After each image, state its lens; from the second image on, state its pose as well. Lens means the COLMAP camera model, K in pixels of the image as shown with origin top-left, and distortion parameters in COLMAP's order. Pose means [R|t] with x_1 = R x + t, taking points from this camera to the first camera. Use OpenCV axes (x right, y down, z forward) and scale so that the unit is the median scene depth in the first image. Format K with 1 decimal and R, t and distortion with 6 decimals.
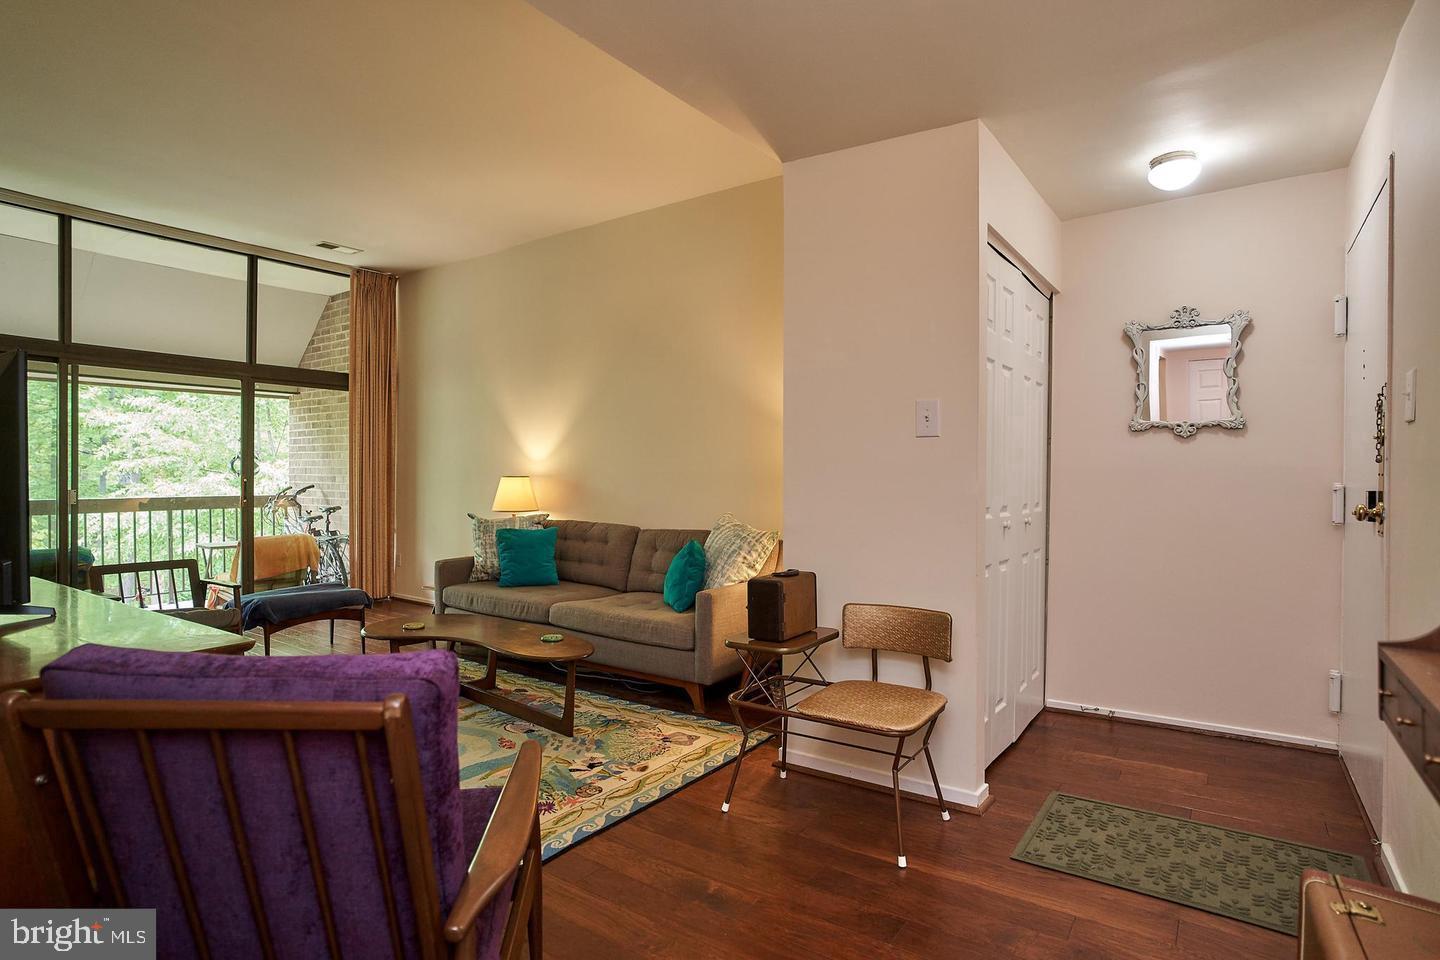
lens RADIAL K [[754.9, 0, 717.8], [0, 754.9, 477.6], [0, 0, 1]] dist [-0.084078, 0.048201]
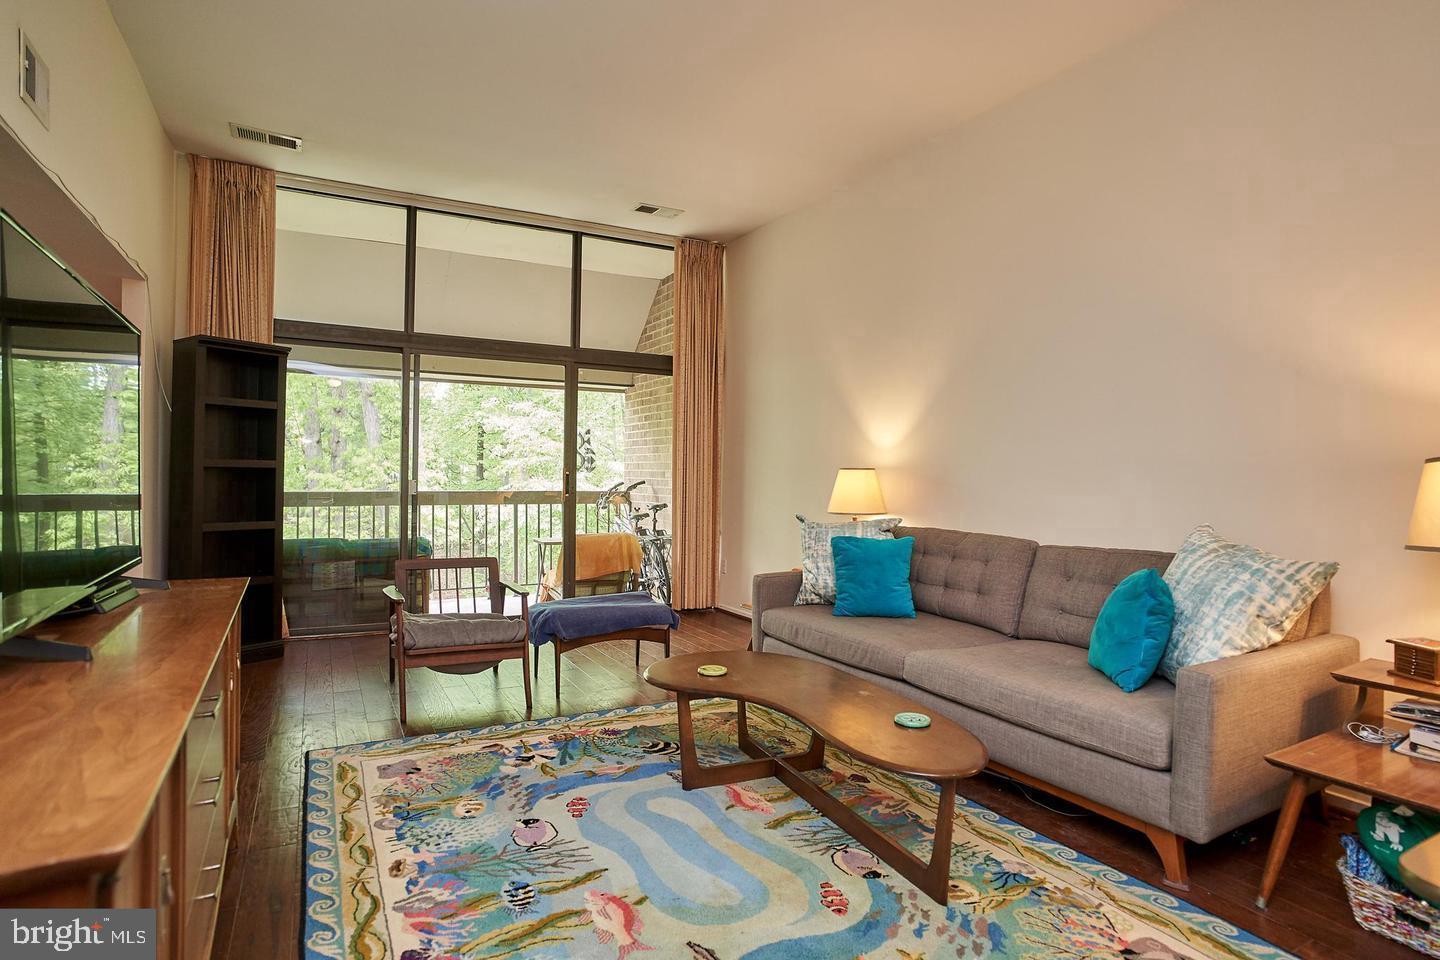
lens RADIAL K [[754.9, 0, 717.8], [0, 754.9, 477.6], [0, 0, 1]] dist [-0.084078, 0.048201]
pose [[0.902064, 0.007156, -0.431542, -0.073754], [-0.009839, 0.999944, -0.003984, 0.013716], [0.431489, 0.007840, 0.902084, 0.271287]]
